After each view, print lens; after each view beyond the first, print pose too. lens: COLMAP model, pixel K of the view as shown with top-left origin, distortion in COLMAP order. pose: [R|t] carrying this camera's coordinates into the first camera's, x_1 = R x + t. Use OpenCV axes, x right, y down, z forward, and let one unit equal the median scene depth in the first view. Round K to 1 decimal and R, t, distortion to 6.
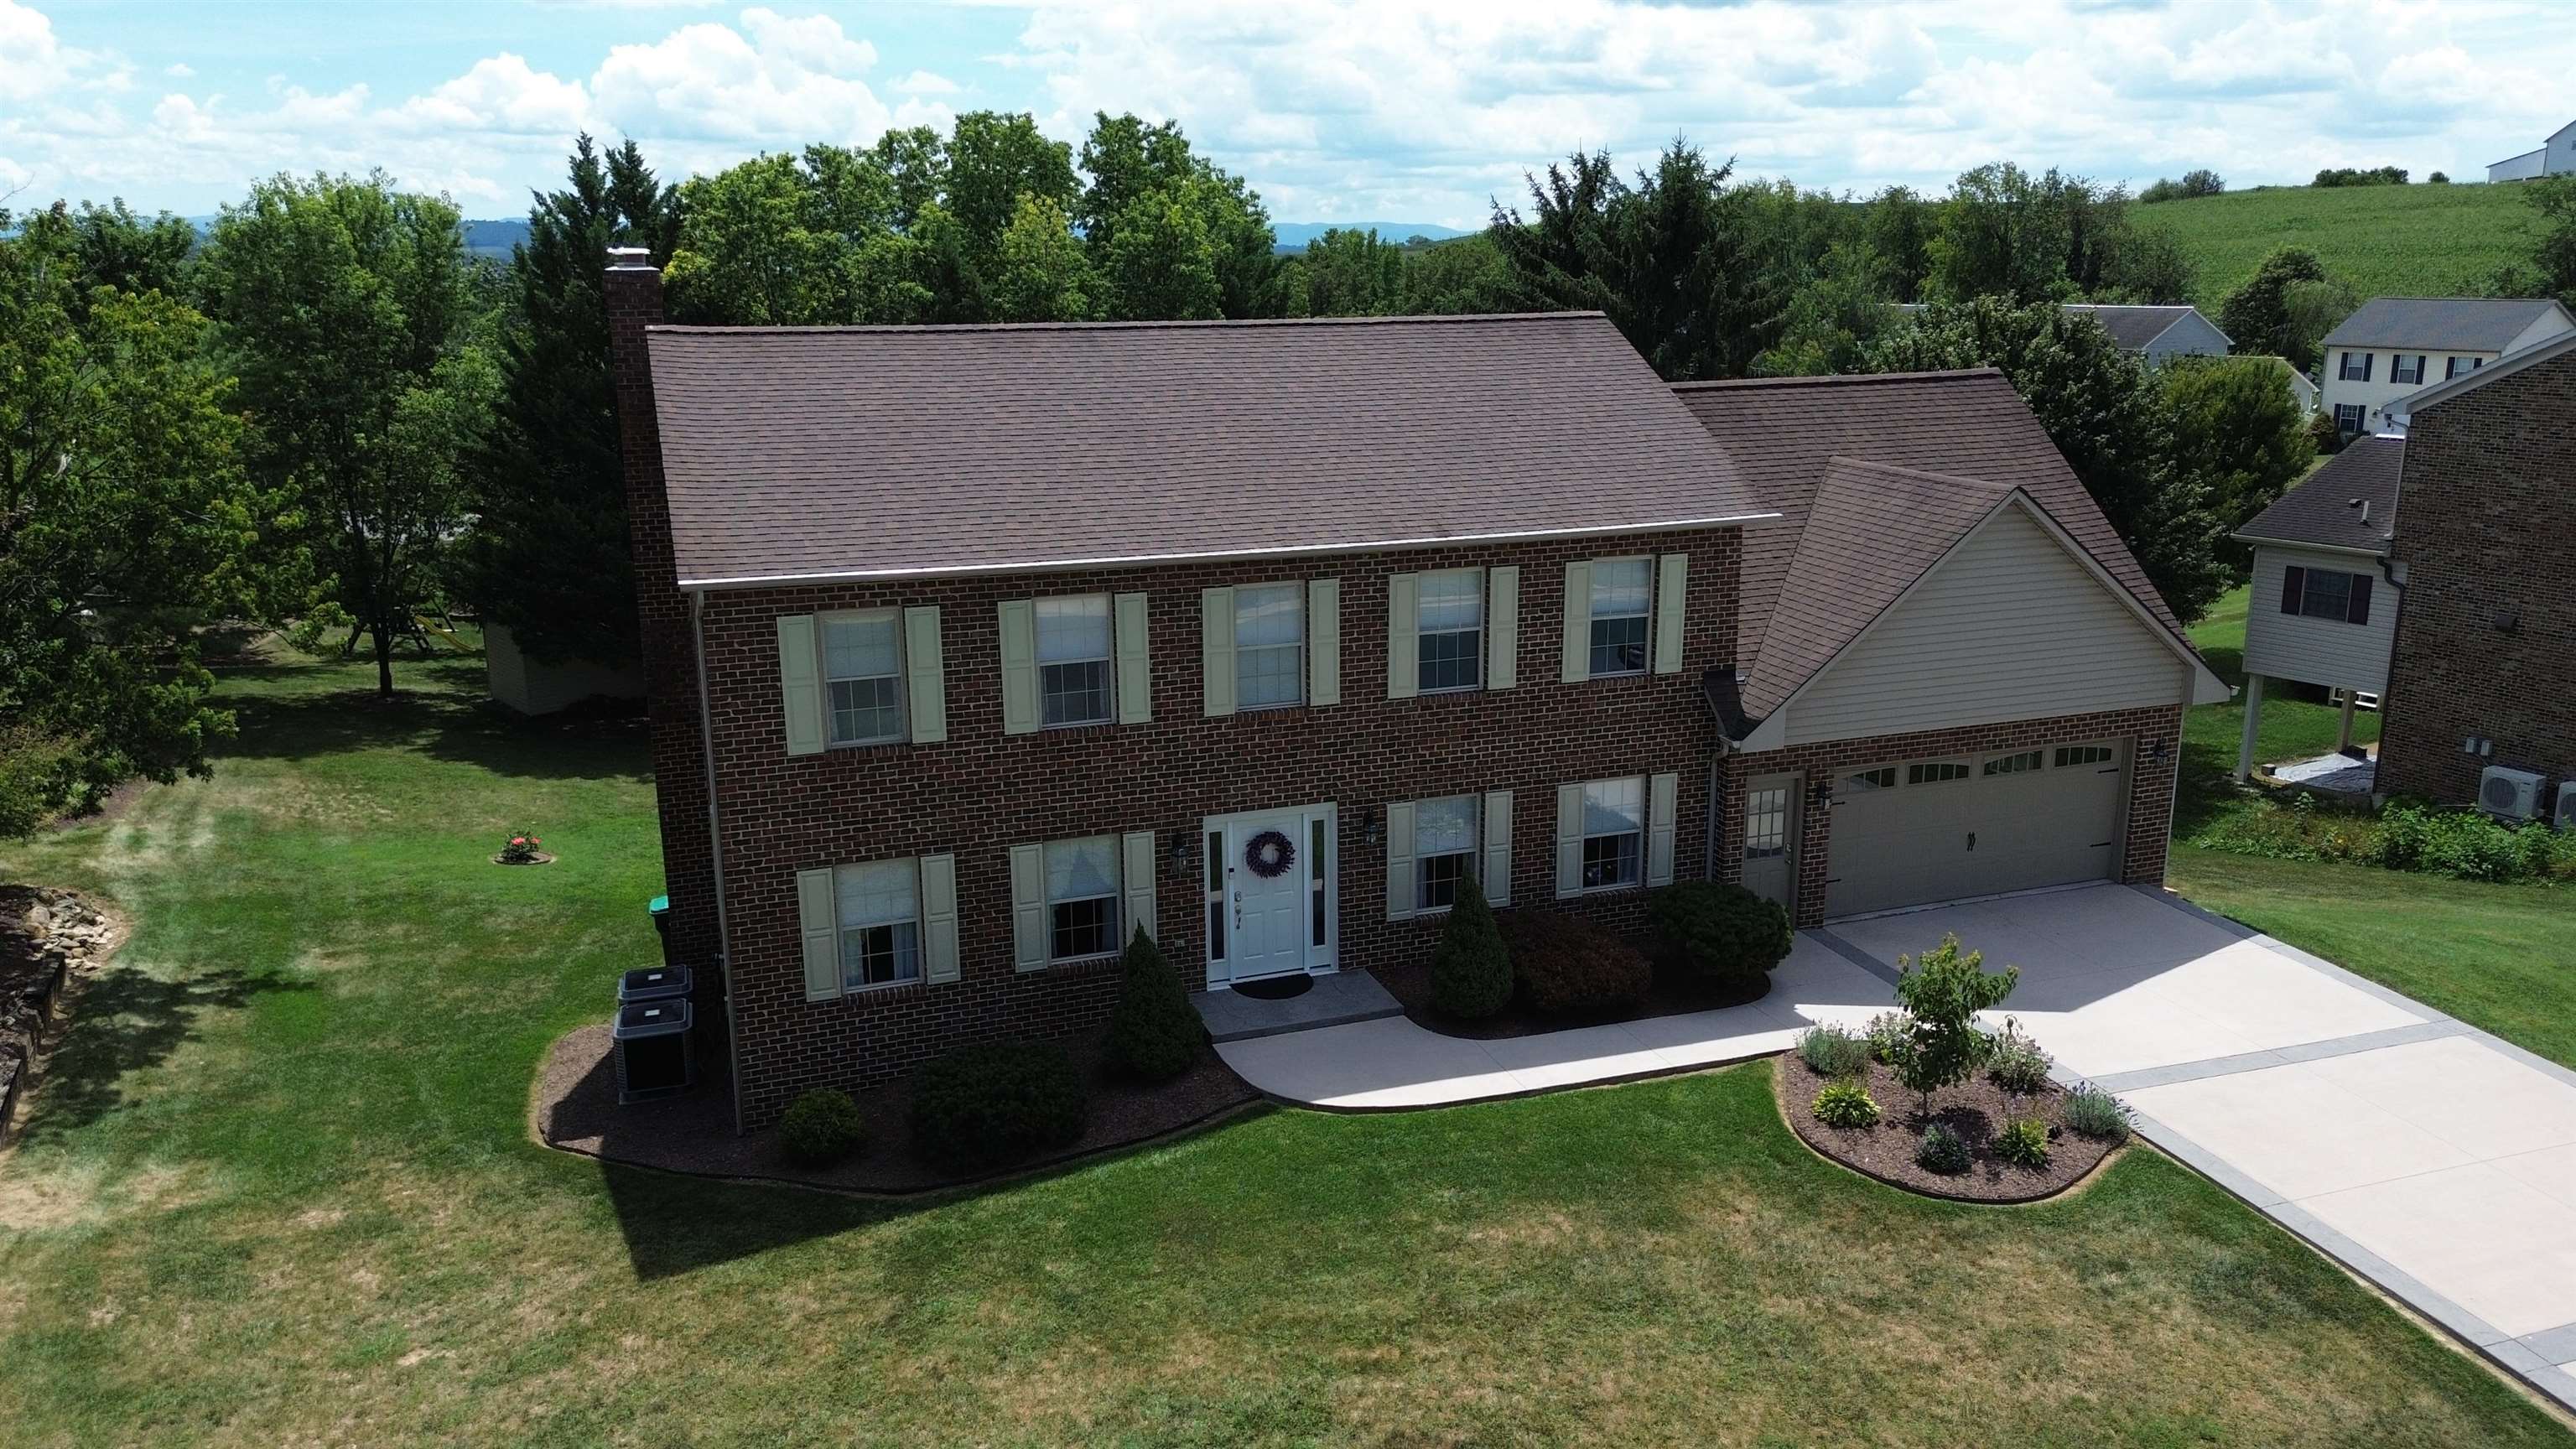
lens RADIAL K [[1826.5, 0, 1282.3], [0, 1826.5, 726.2], [0, 0, 1]] dist [0.067078, -0.054988]
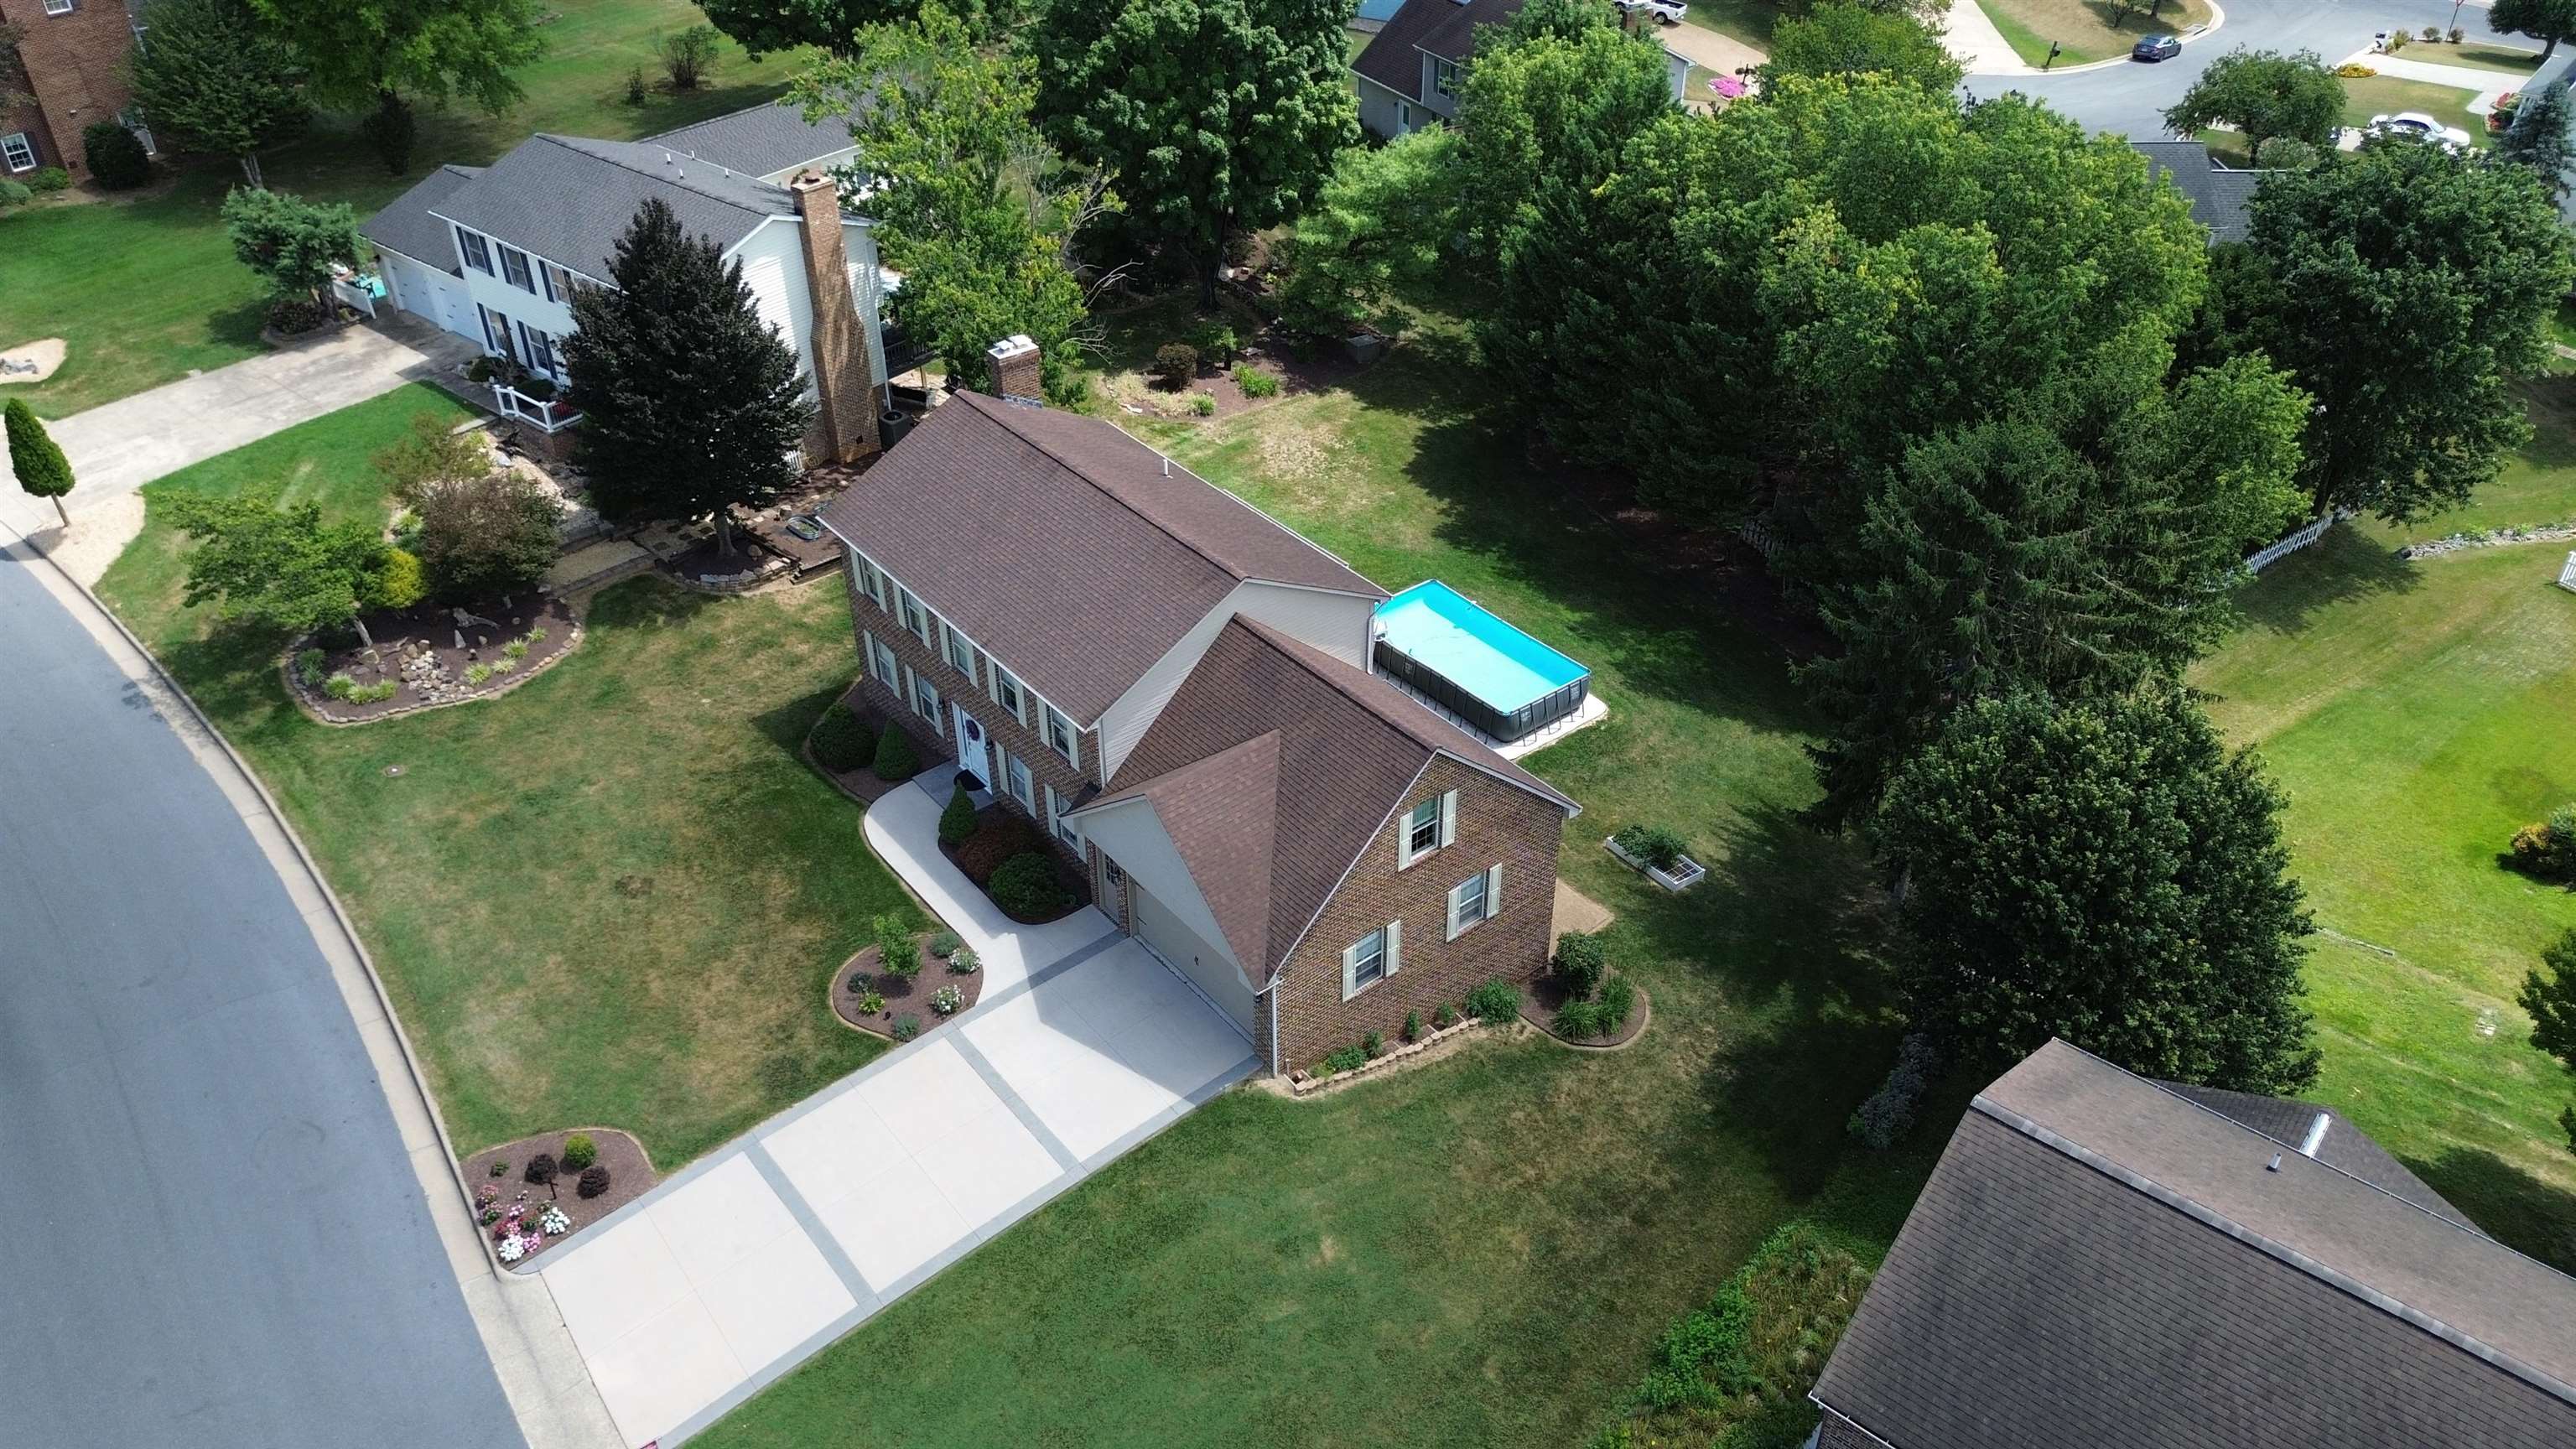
lens RADIAL K [[1826.5, 0, 1282.3], [0, 1826.5, 726.2], [0, 0, 1]] dist [0.067078, -0.054988]
pose [[0.330995, 0.550735, -0.766246, 1.827556], [-0.233439, 0.834567, 0.499002, -1.136069], [0.914302, 0.013705, 0.404801, 0.458704]]
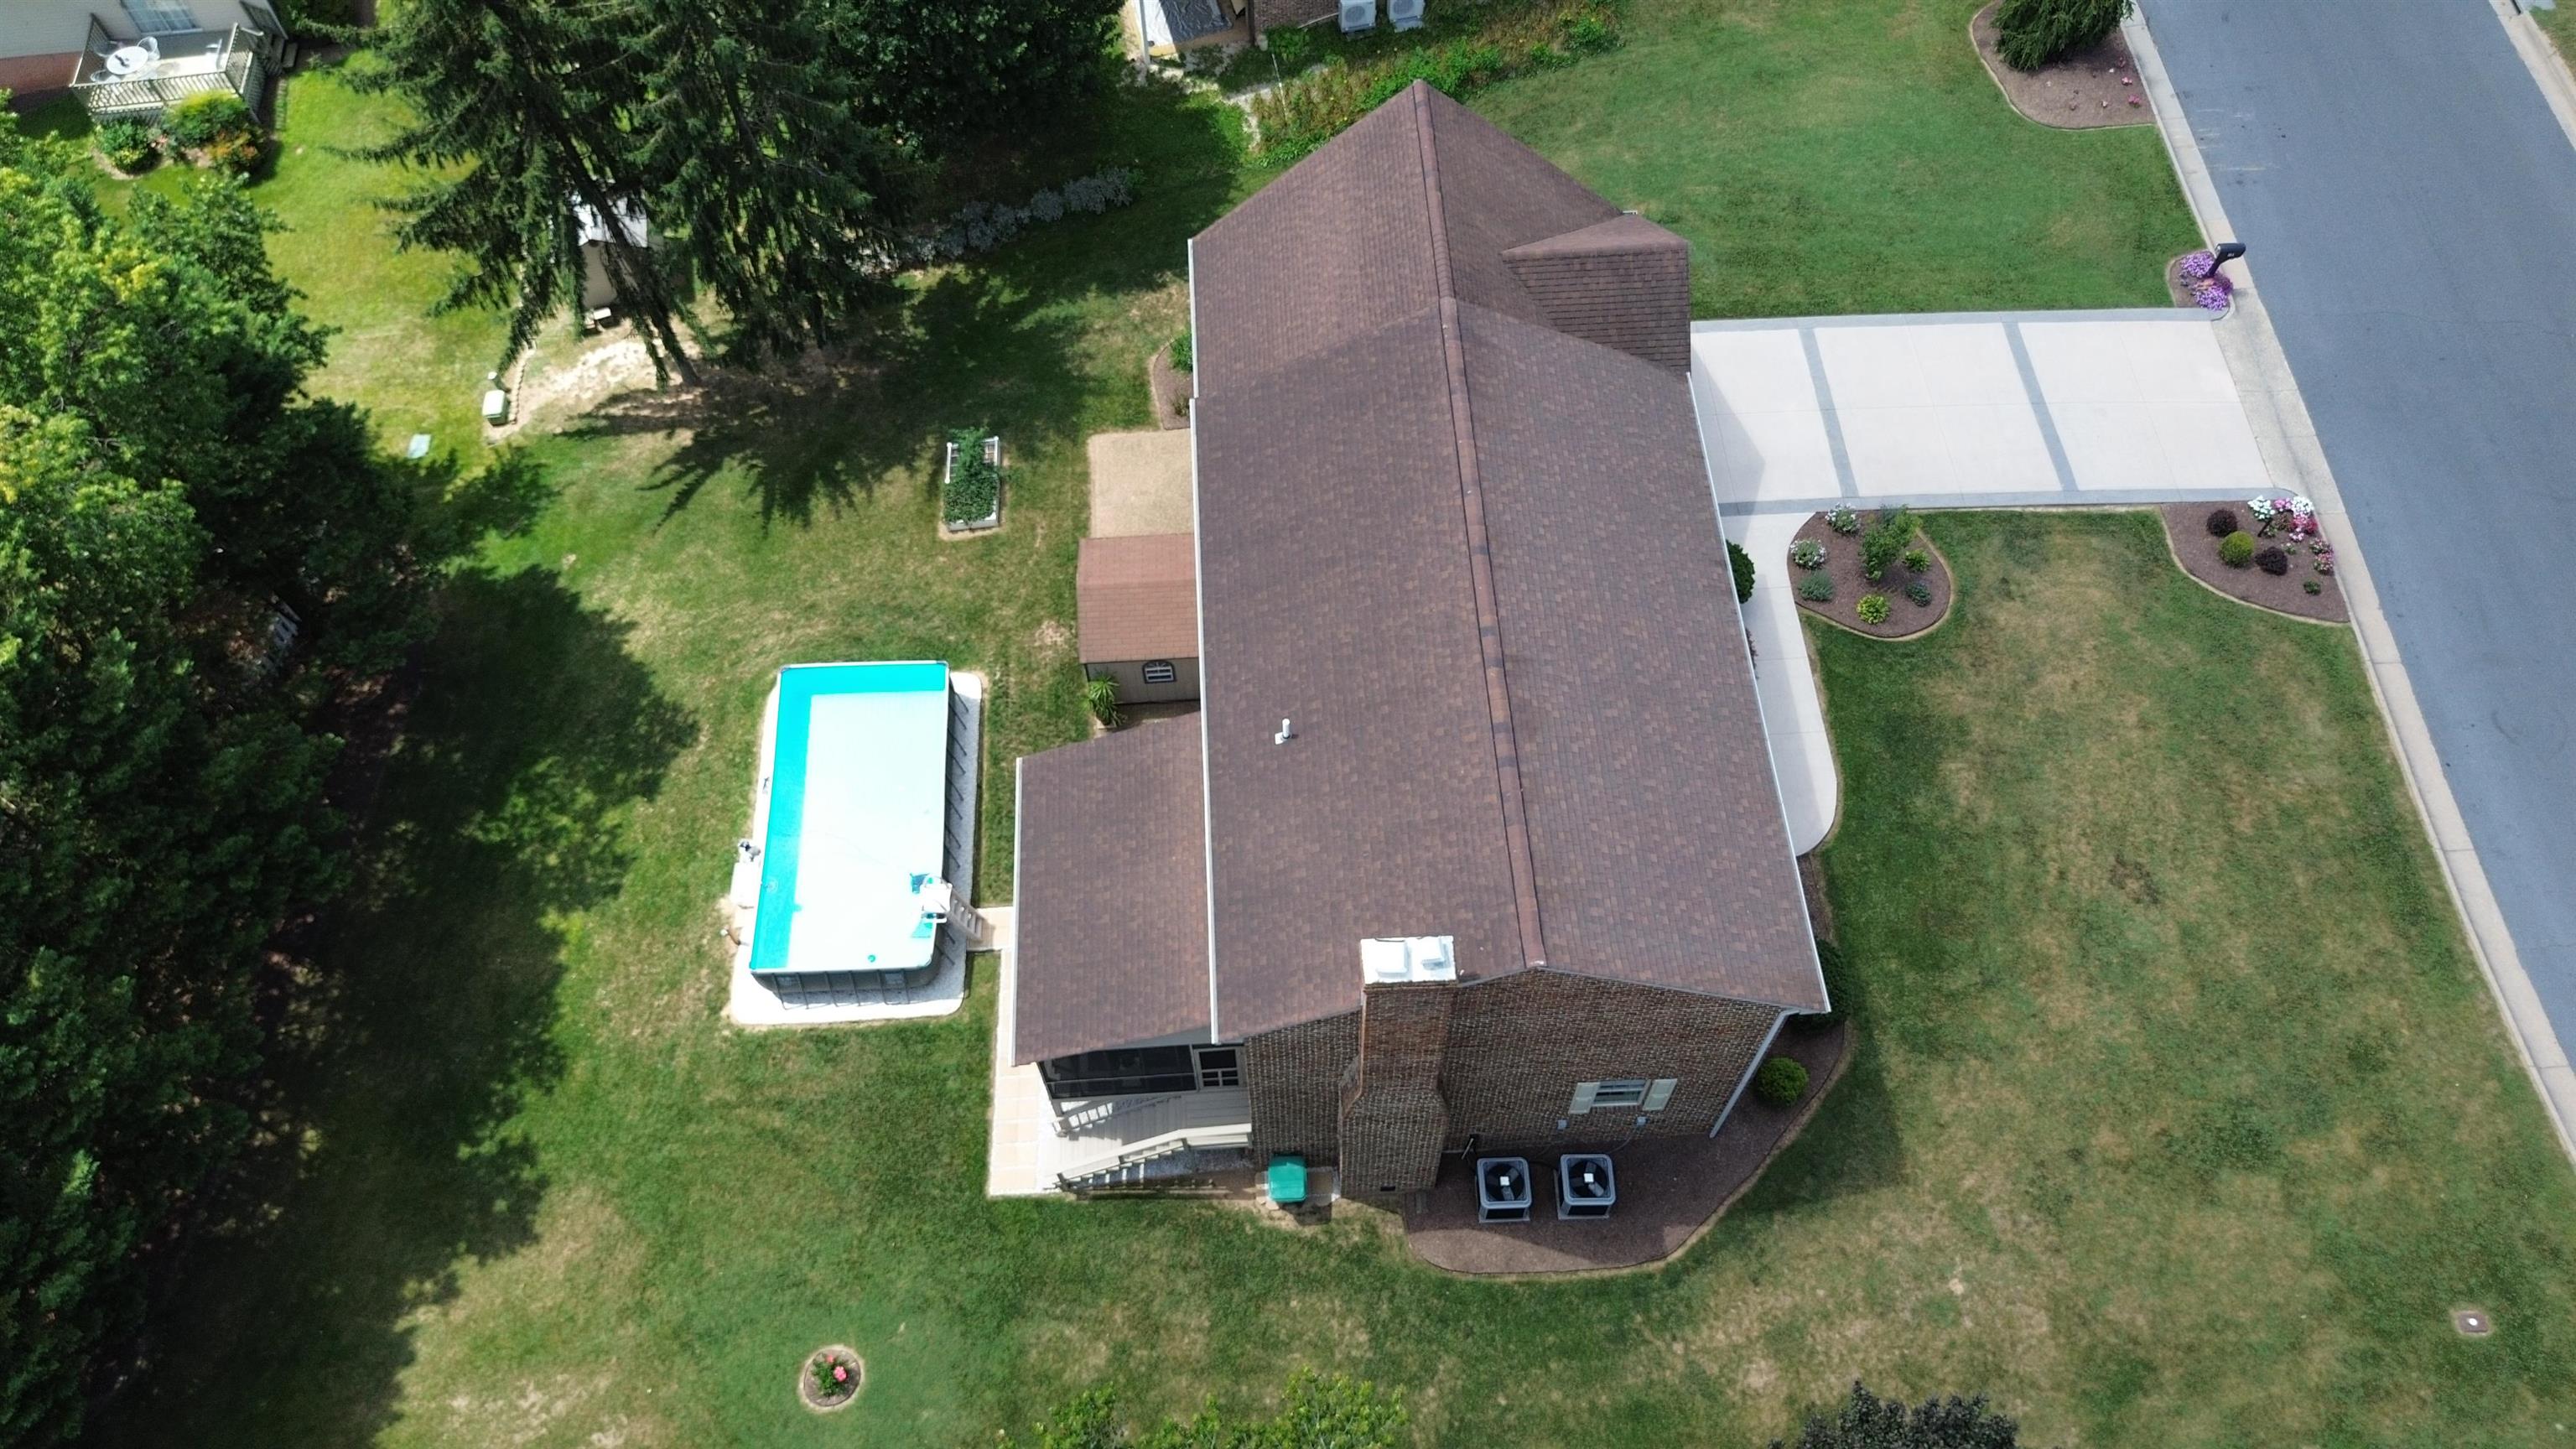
lens RADIAL K [[1842.0, 0, 1281.7], [0, 1842.0, 723.2], [0, 0, 1]] dist [0.053293, -0.051197]
pose [[0.282853, -0.821336, 0.495379, -0.875454], [0.253583, 0.562128, 0.787215, -1.319181], [-0.925035, -0.097047, 0.367277, 0.748367]]
